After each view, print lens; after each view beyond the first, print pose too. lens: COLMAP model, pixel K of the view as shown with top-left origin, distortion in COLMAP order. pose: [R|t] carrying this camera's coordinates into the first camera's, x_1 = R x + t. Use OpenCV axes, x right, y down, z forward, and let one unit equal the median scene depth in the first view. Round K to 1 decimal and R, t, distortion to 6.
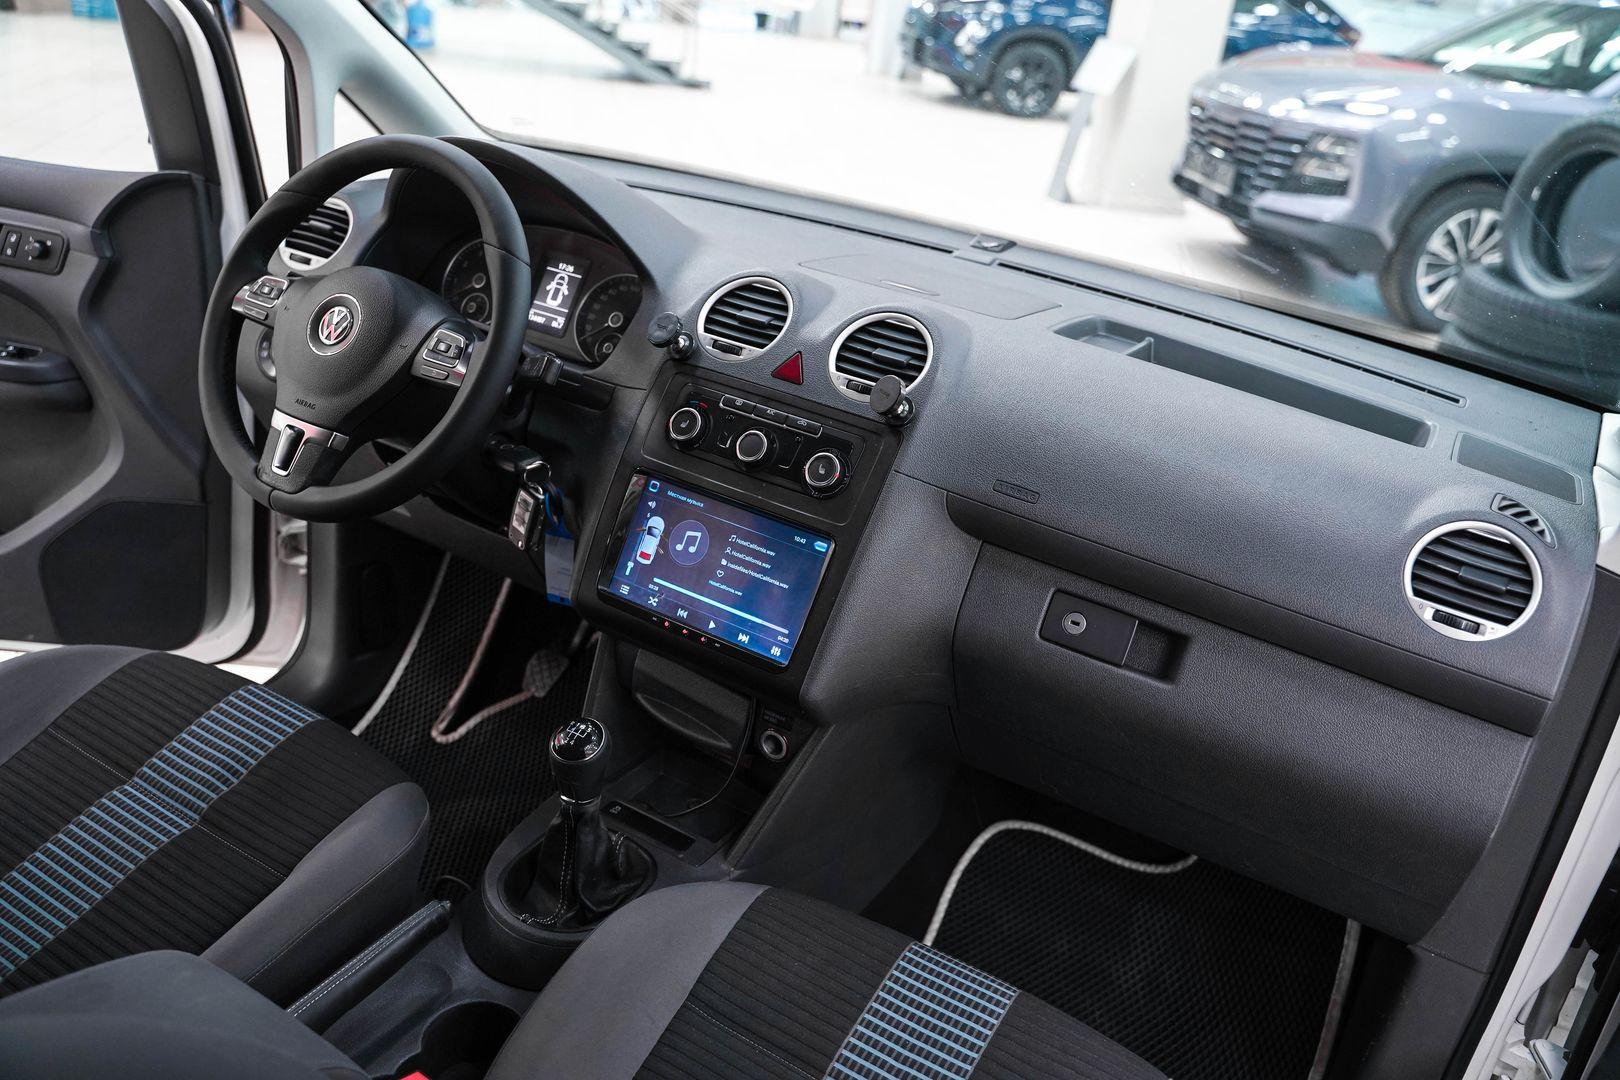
lens RADIAL K [[1321.1, 0, 810.0], [0, 1321.1, 540.0], [0, 0, 1]] dist [-0.118174, 0.093706]
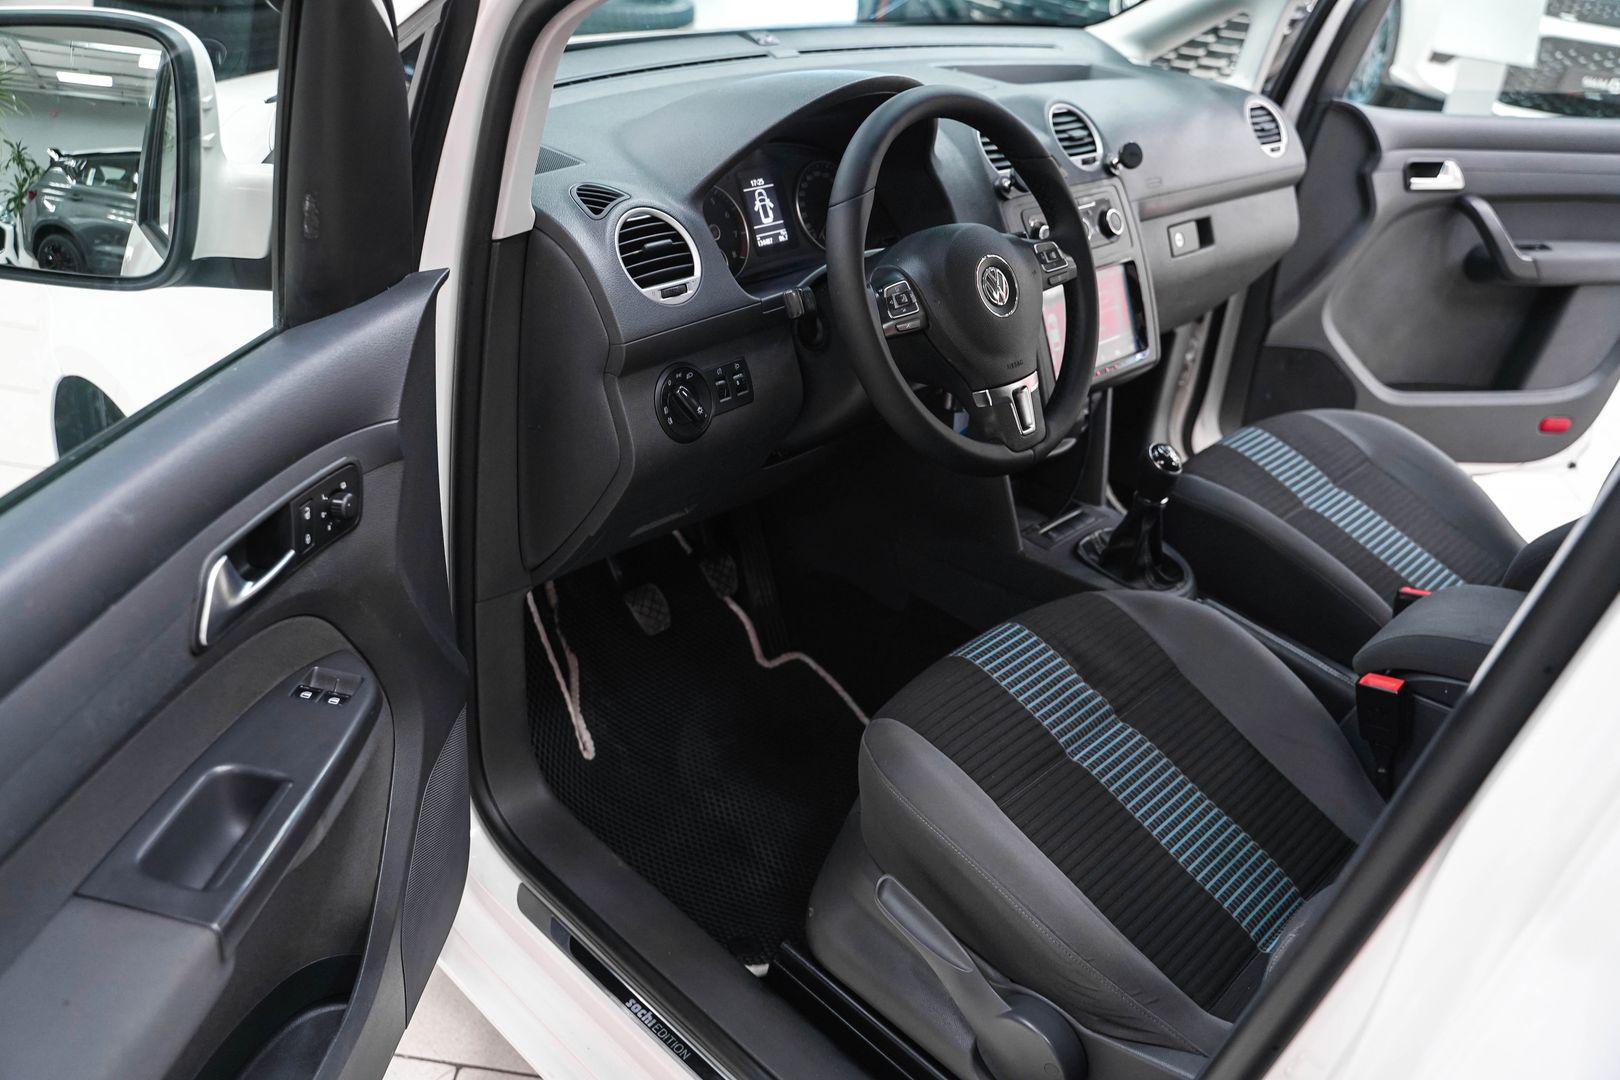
lens RADIAL K [[1334.9, 0, 810.0], [0, 1334.9, 540.0], [0, 0, 1]] dist [-0.121884, 0.084544]
pose [[0.248594, -0.583186, 0.773366, -1.249762], [0.328479, 0.801875, 0.499097, -0.540675], [-0.911209, 0.129962, 0.390906, 0.698865]]
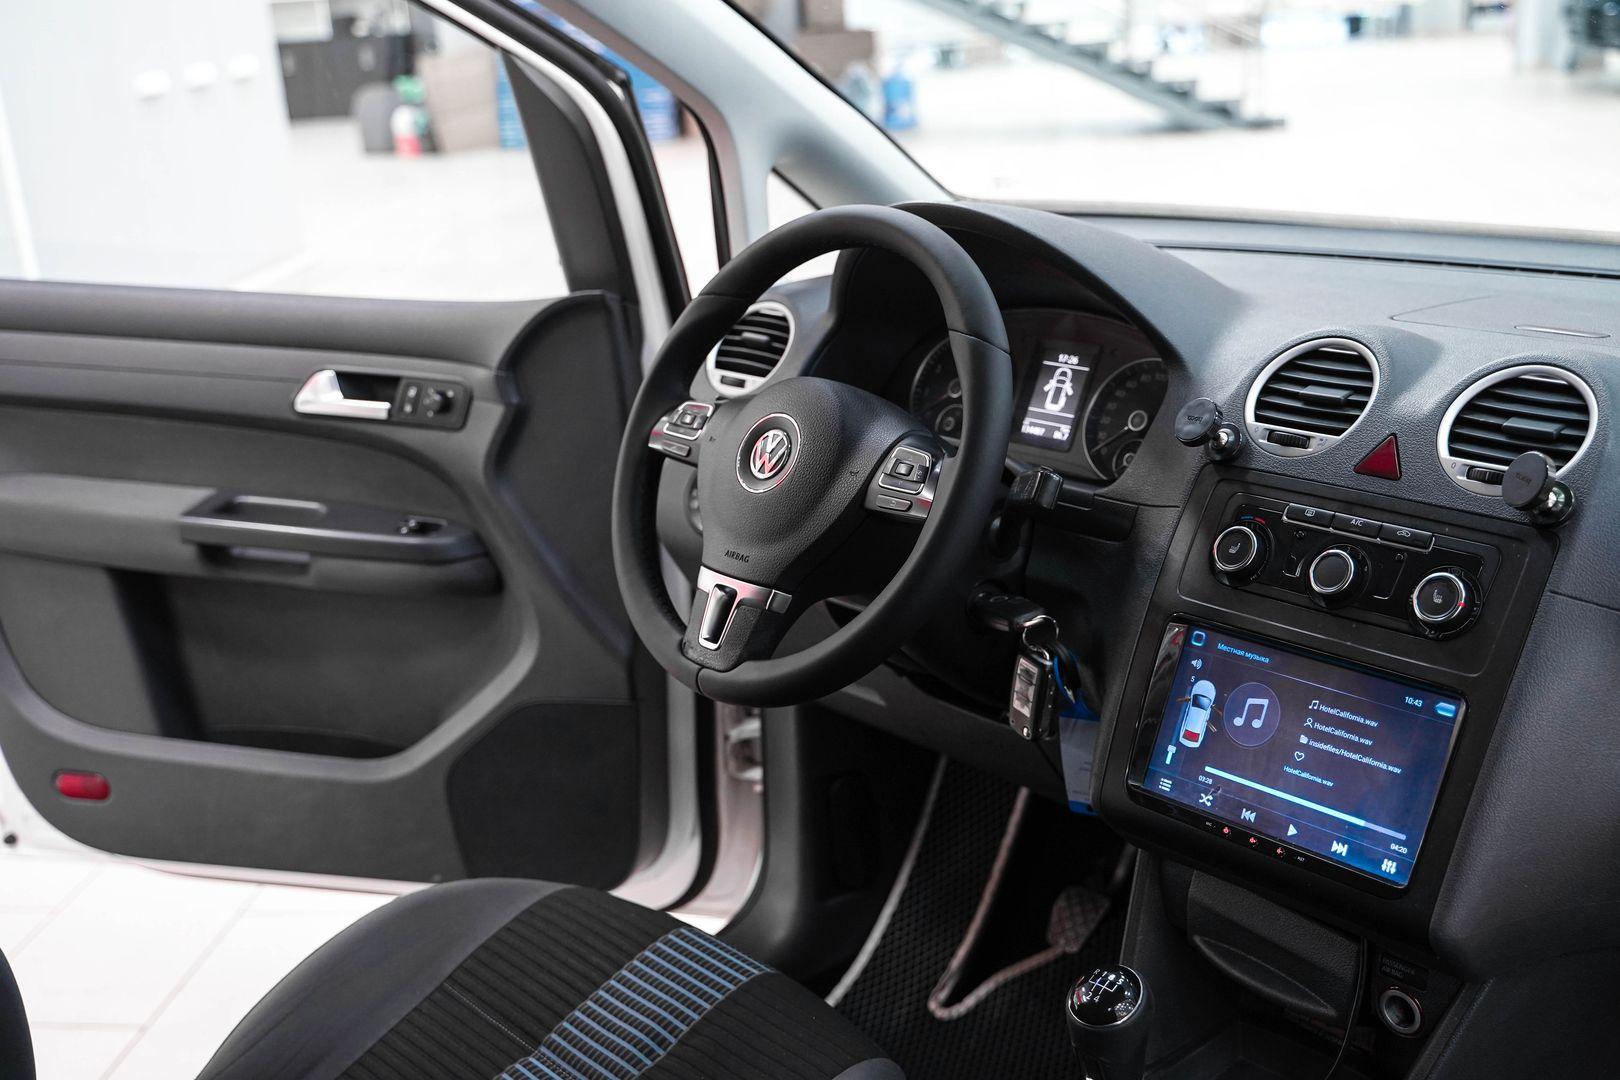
lens RADIAL K [[1799.4, 0, 806.9], [0, 1799.4, 509.2], [0, 0, 1]] dist [-0.042815, 0.141991]
pose [[0.934616, -0.080580, -0.346411, 0.026092], [0.031333, 0.988864, -0.145486, 0.024254], [0.354276, 0.125119, 0.926733, 0.007864]]
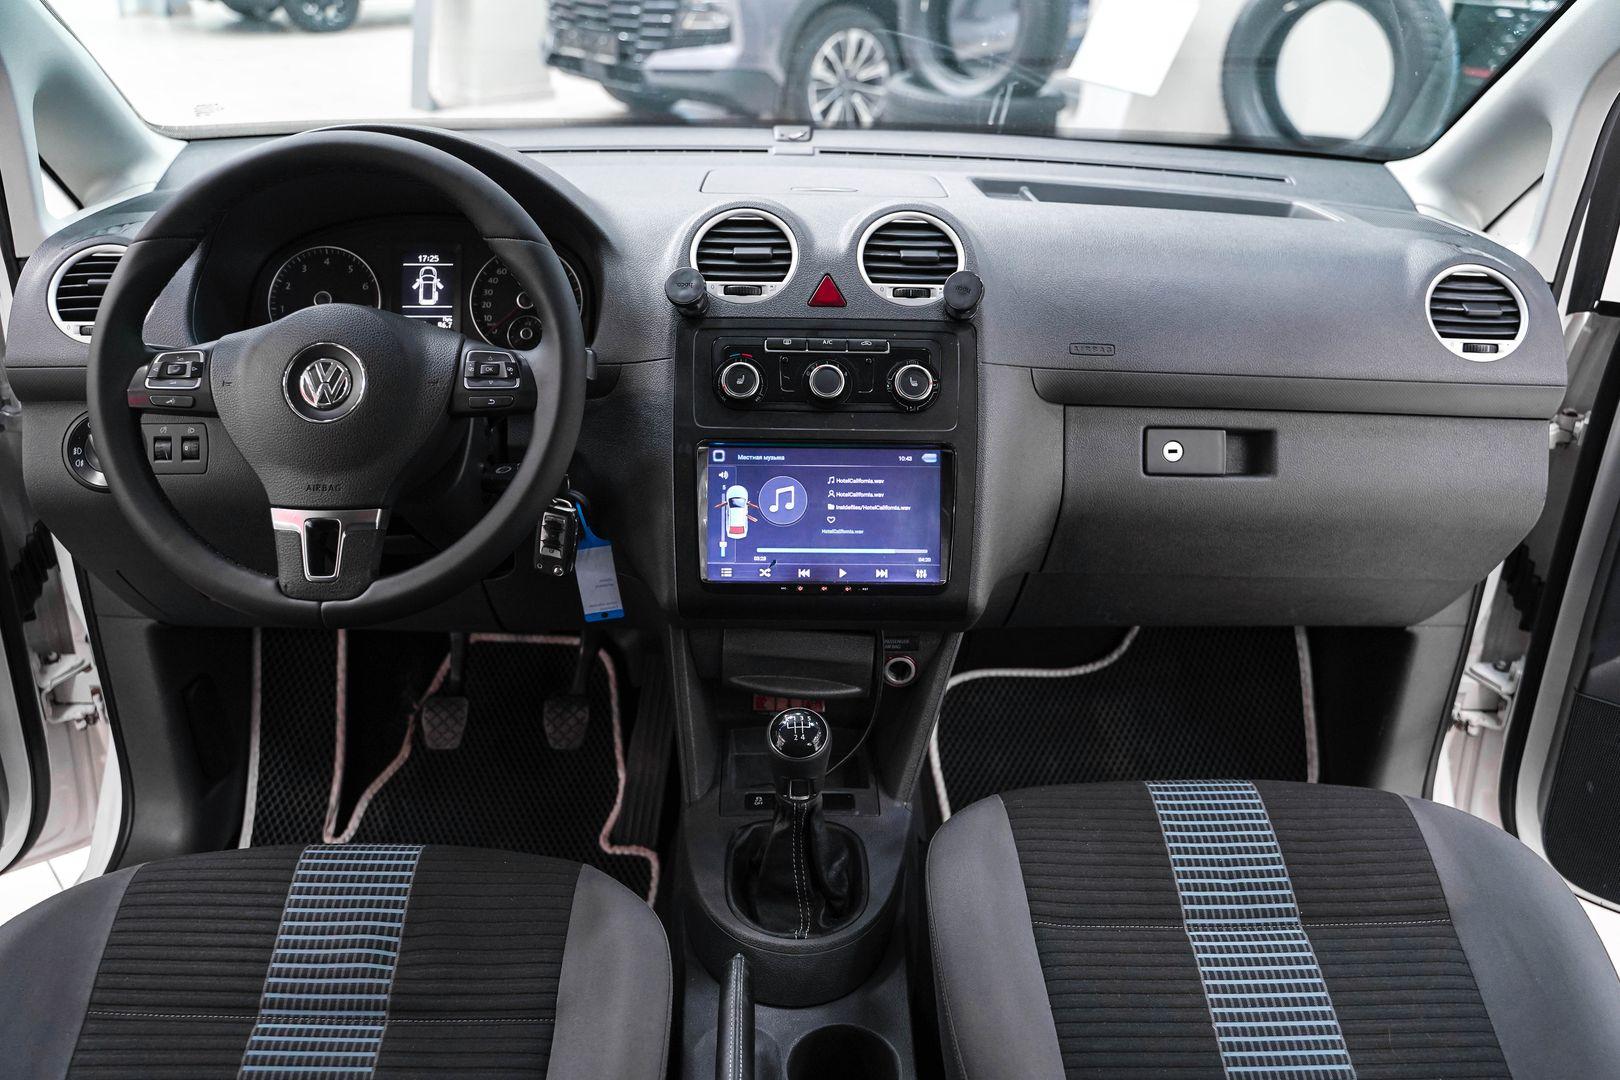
lens RADIAL K [[1334.9, 0, 810.0], [0, 1334.9, 540.0], [0, 0, 1]] dist [-0.121884, 0.084544]
pose [[0.845708, -0.328423, 0.420615, -0.453908], [0.295381, 0.944527, 0.143595, -0.095629], [-0.444442, 0.002803, 0.895803, 0.133800]]
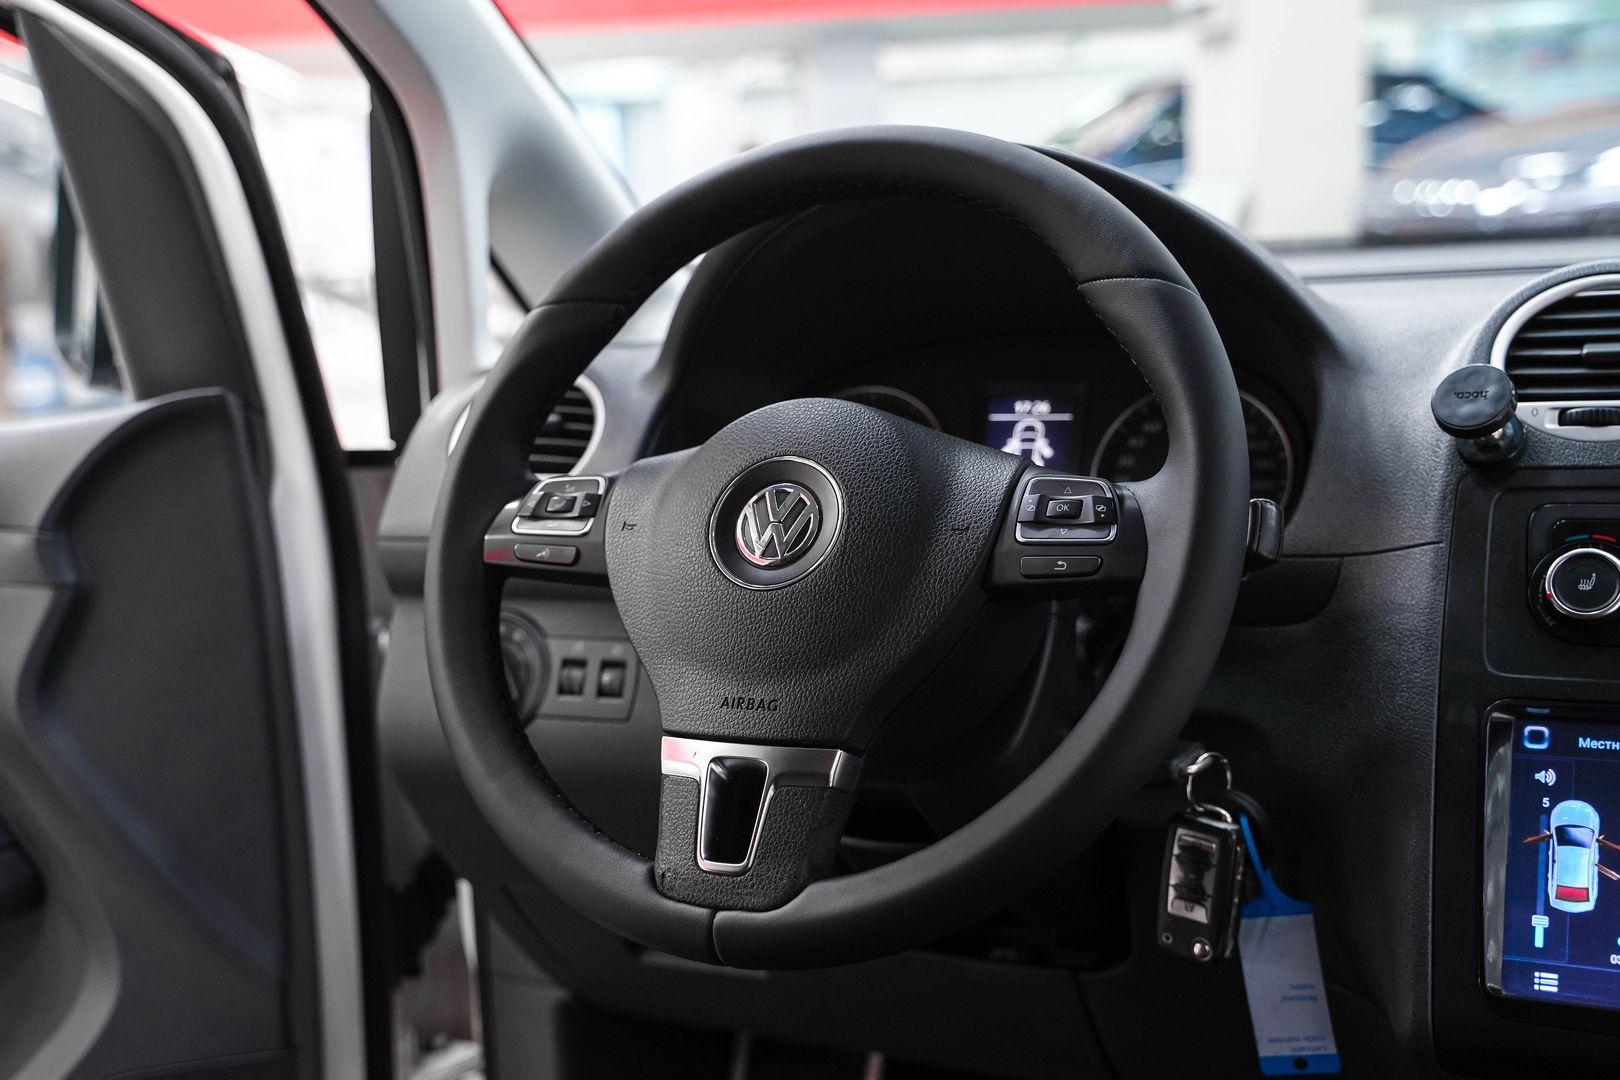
lens RADIAL K [[1914.7, 0, 767.9], [0, 1914.7, 521.9], [0, 0, 1]] dist [0.000906, 0.041009]
pose [[0.979633, -0.197910, 0.033912, -0.366145], [0.199970, 0.946297, -0.254037, 0.003324], [0.018186, 0.255645, 0.966600, 0.329378]]
